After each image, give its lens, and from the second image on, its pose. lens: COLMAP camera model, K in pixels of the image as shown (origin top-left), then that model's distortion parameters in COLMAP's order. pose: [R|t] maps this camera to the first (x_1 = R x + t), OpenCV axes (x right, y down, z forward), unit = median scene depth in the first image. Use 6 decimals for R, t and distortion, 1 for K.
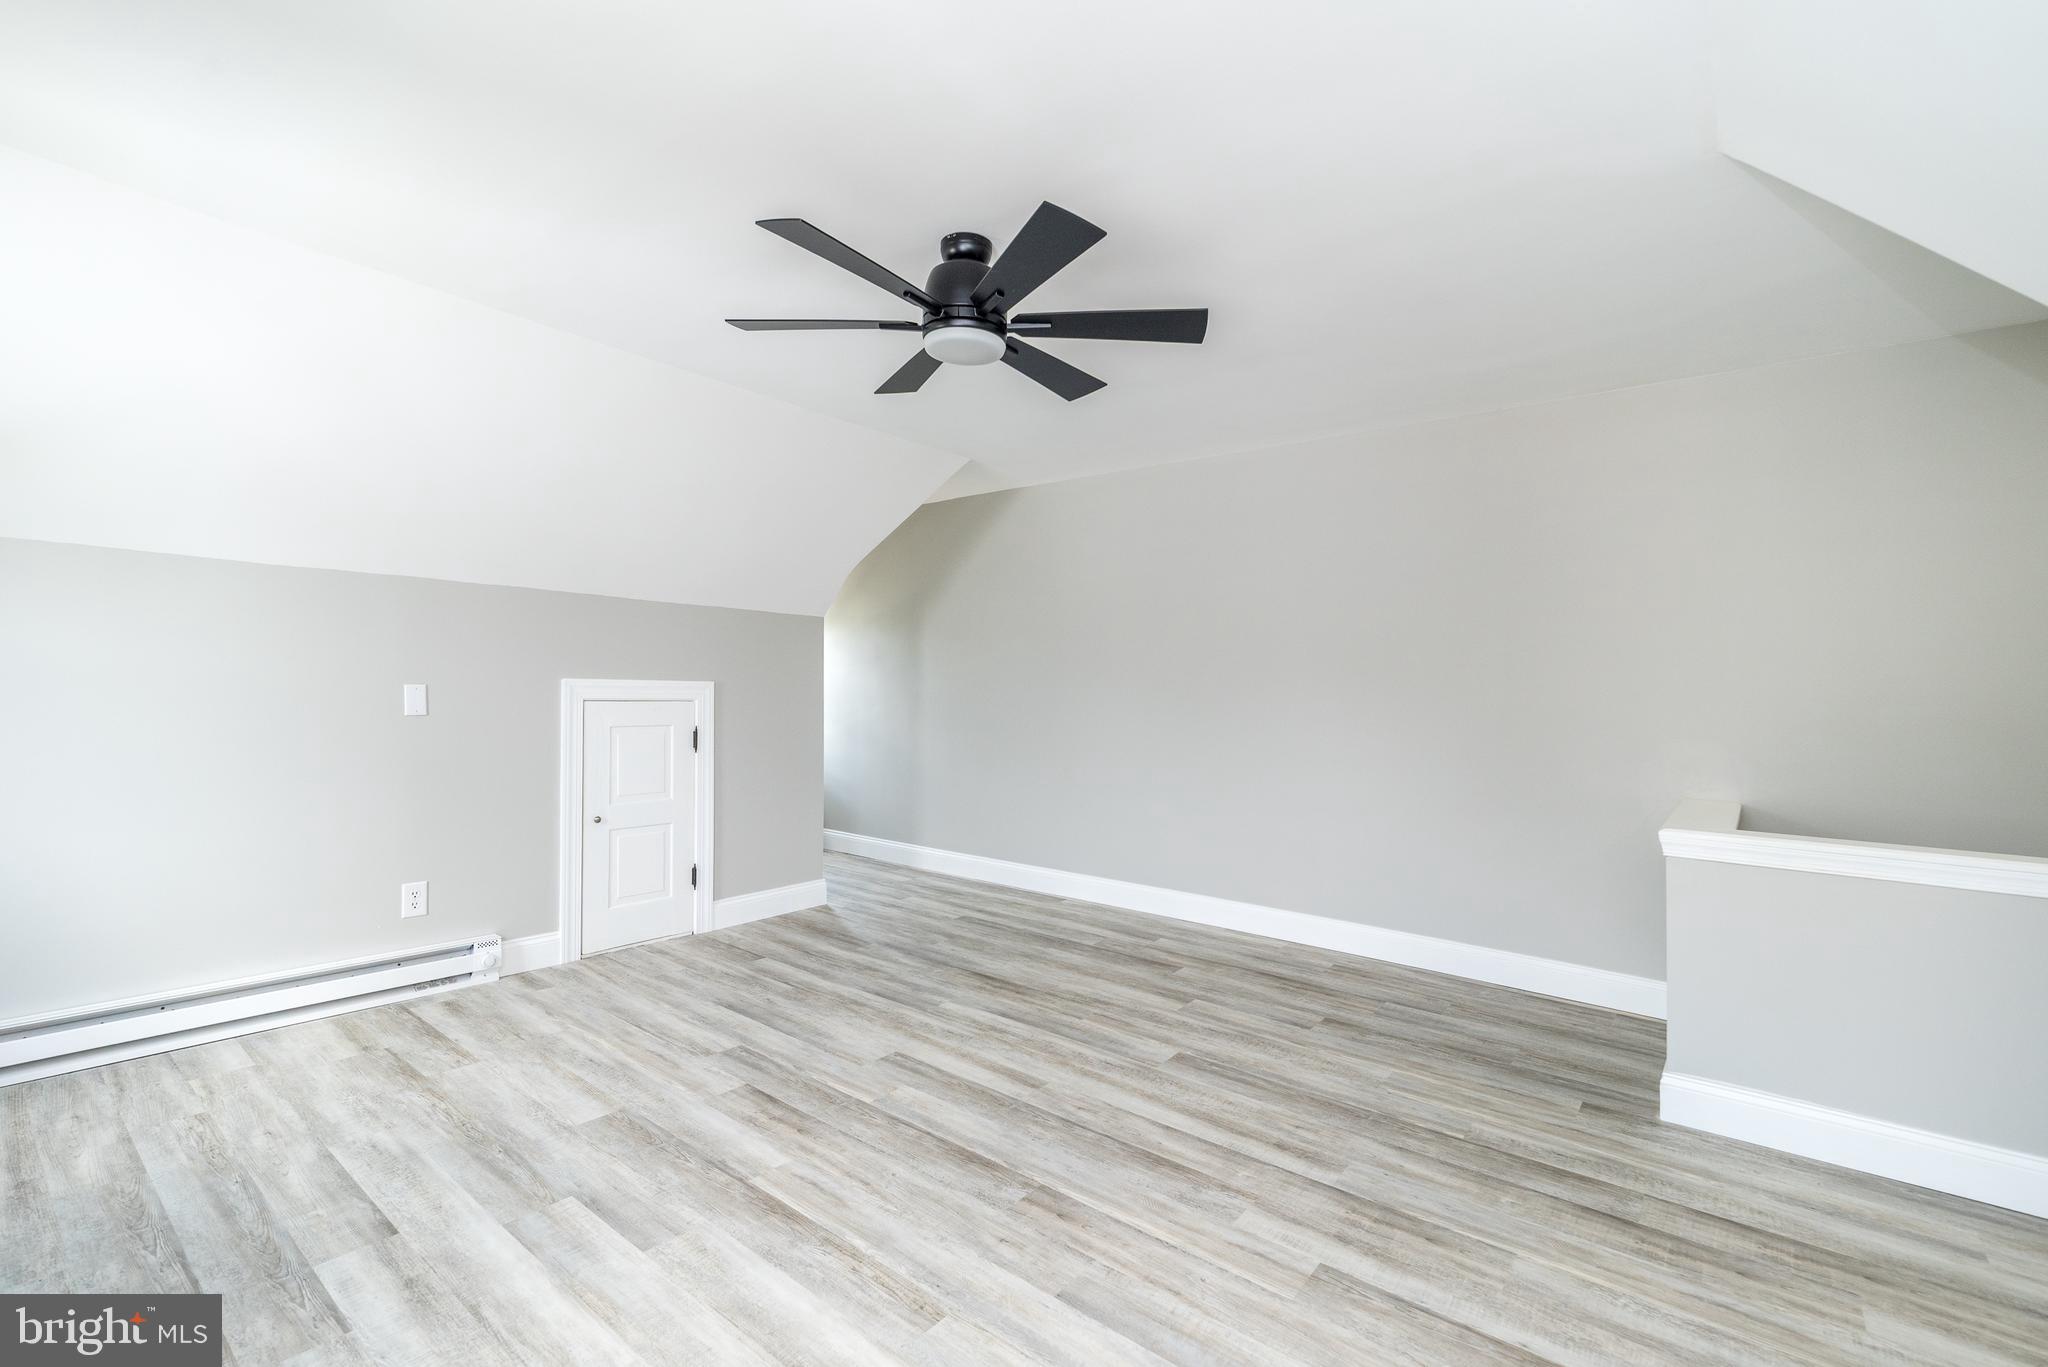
lens RADIAL K [[897.7, 0, 1021.7], [0, 897.7, 669.4], [0, 0, 1]] dist [0.007737, -0.000400]
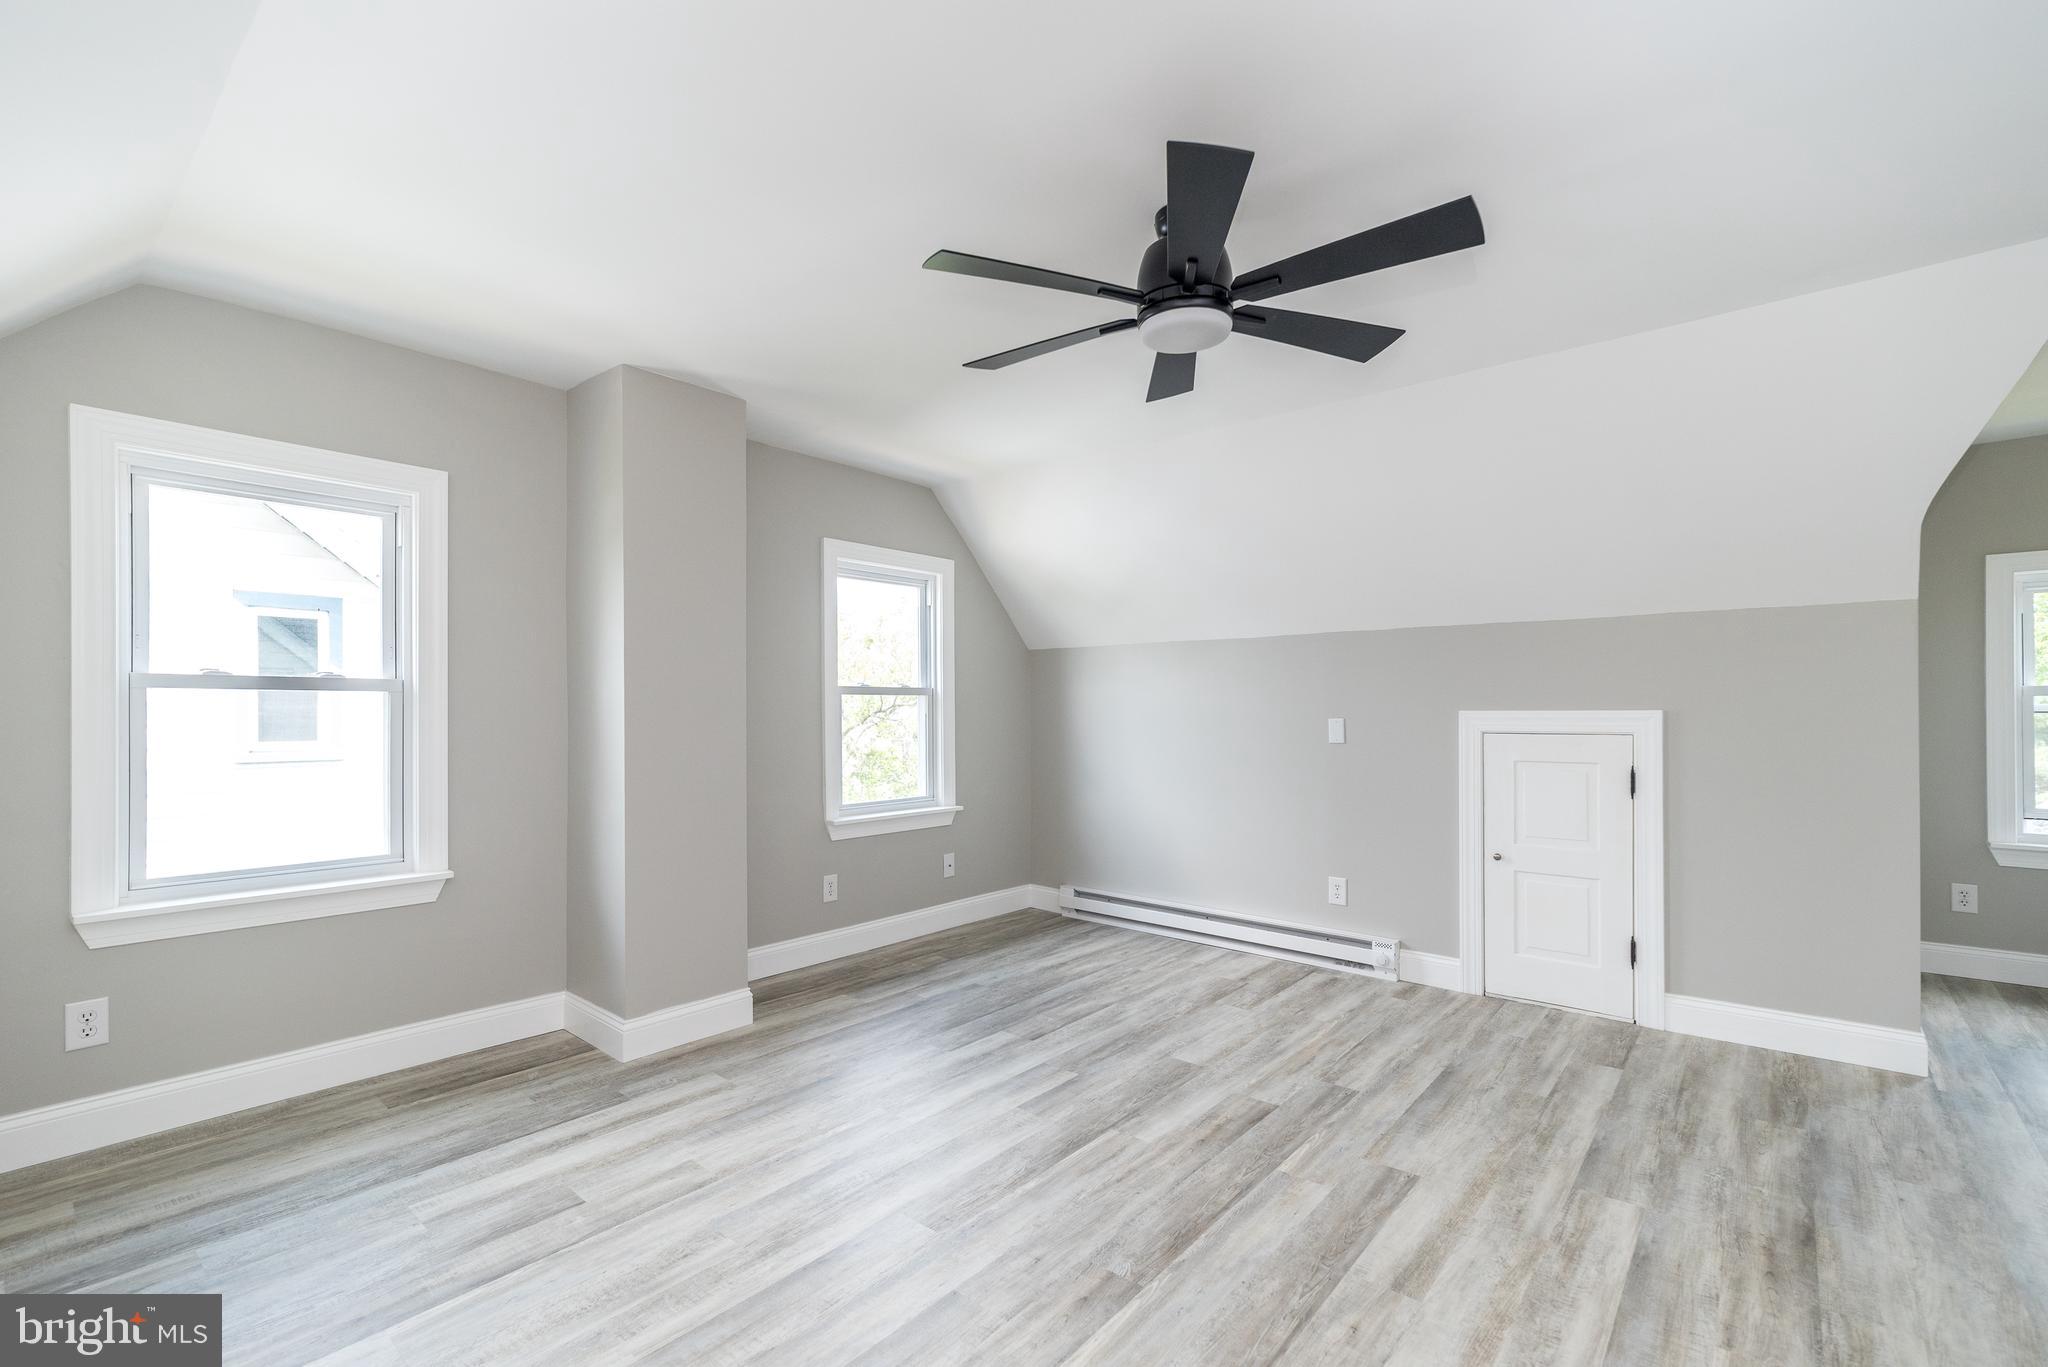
lens RADIAL K [[897.7, 0, 1015.3], [0, 897.7, 686.3], [0, 0, 1]] dist [0.007737, -0.000400]
pose [[-0.027618, -0.049126, -0.998411, 0.708349], [0.023202, 0.998491, -0.049772, 0.028571], [0.999349, -0.024540, -0.026437, 0.705894]]
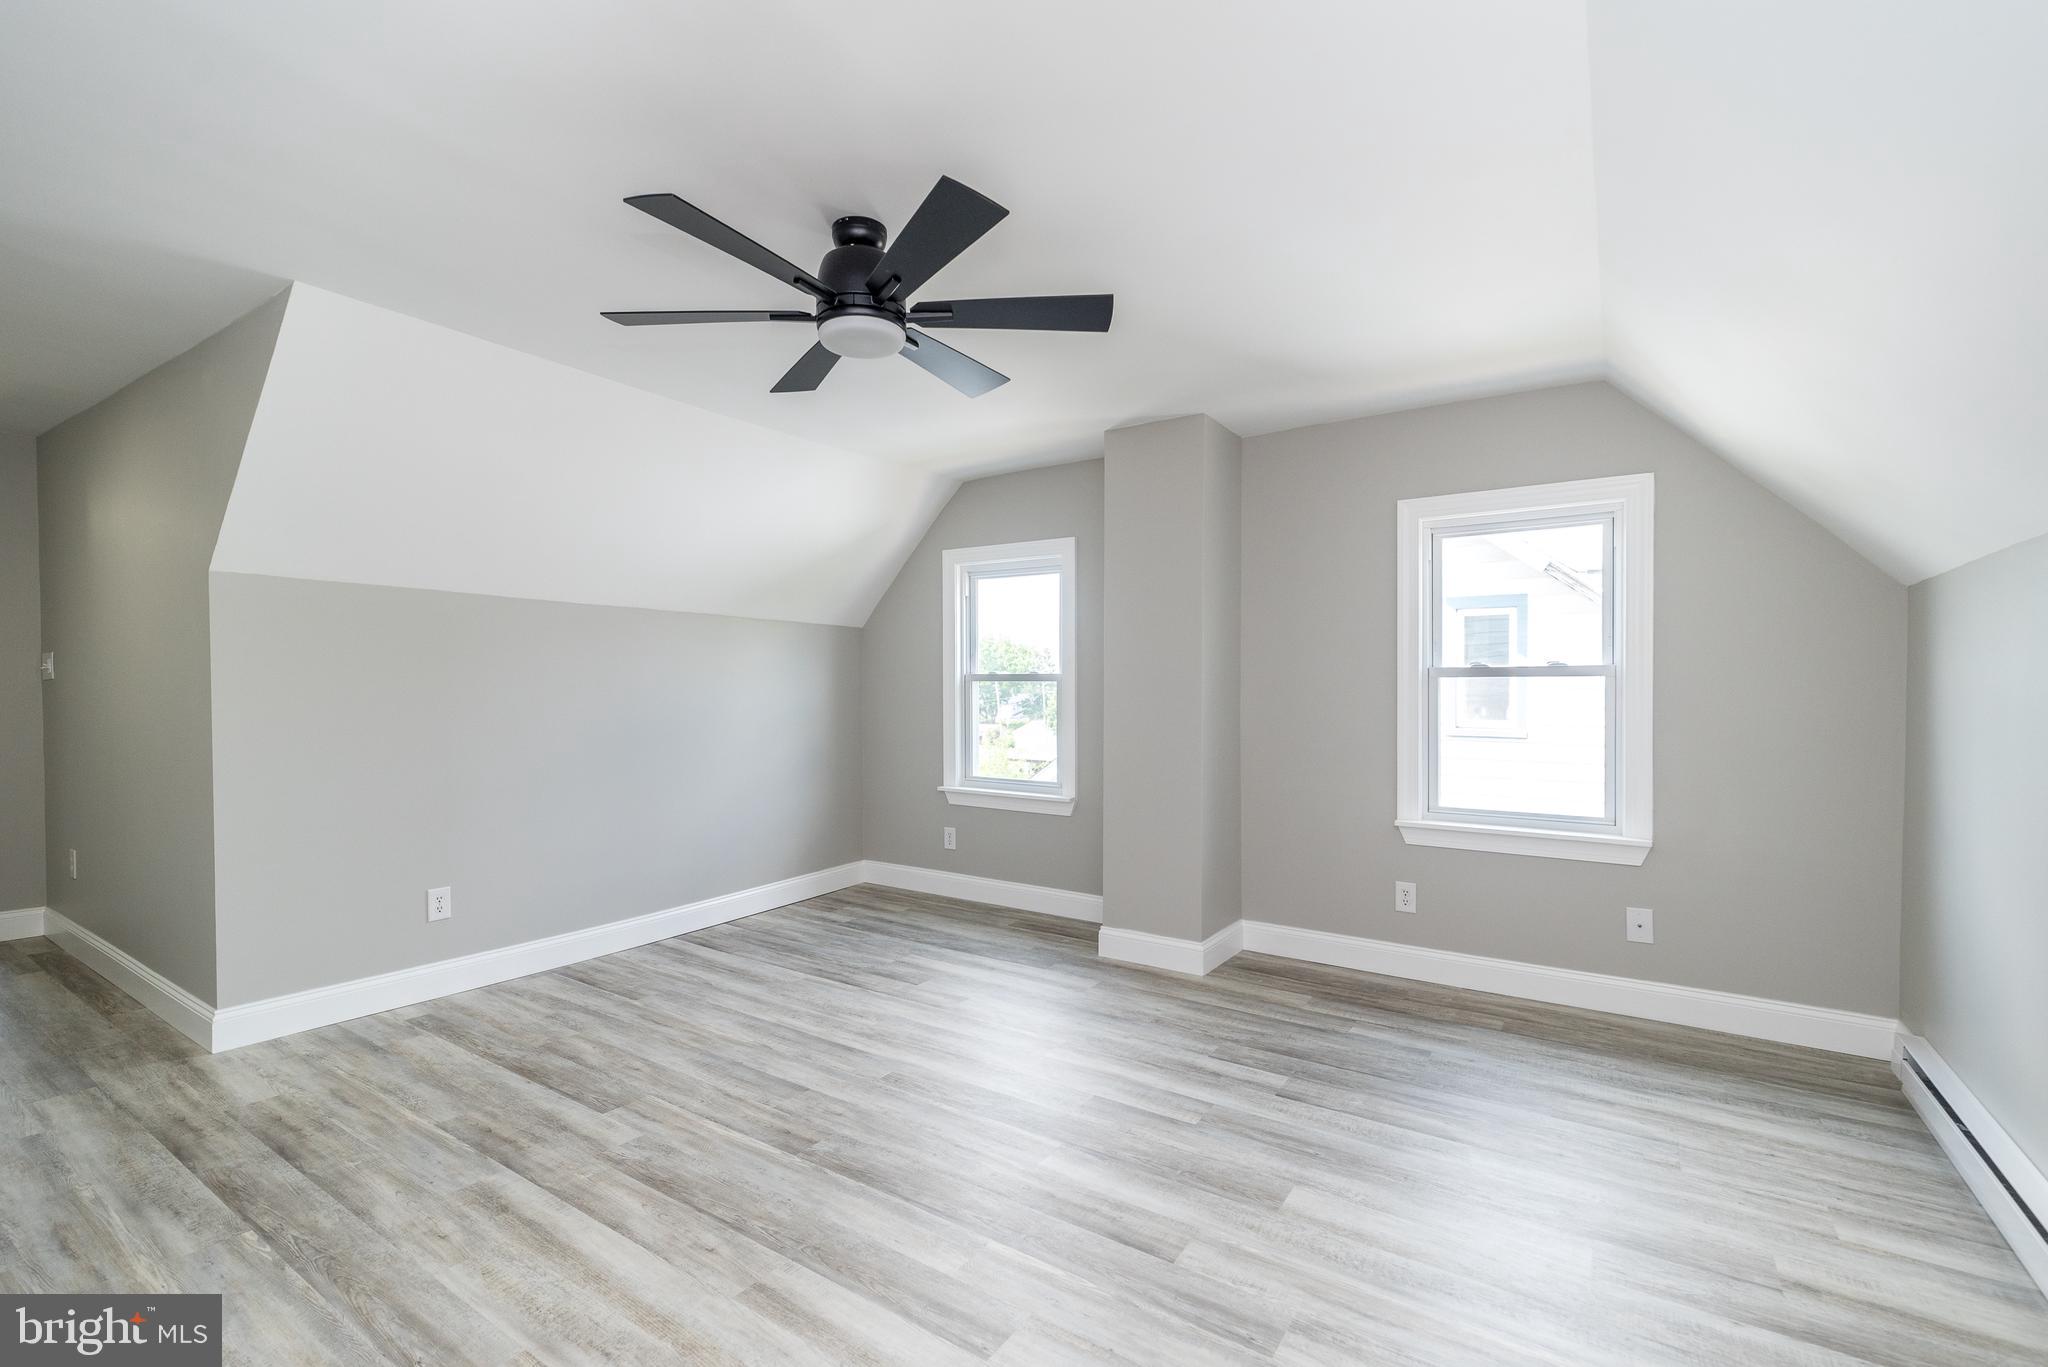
lens RADIAL K [[897.7, 0, 1012.3], [0, 897.7, 687.6], [0, 0, 1]] dist [0.007737, -0.000400]
pose [[-0.996057, -0.028452, -0.084032, -0.100538], [-0.026134, 0.999250, -0.028556, 0.027959], [0.084781, -0.026248, -0.996054, 1.631137]]
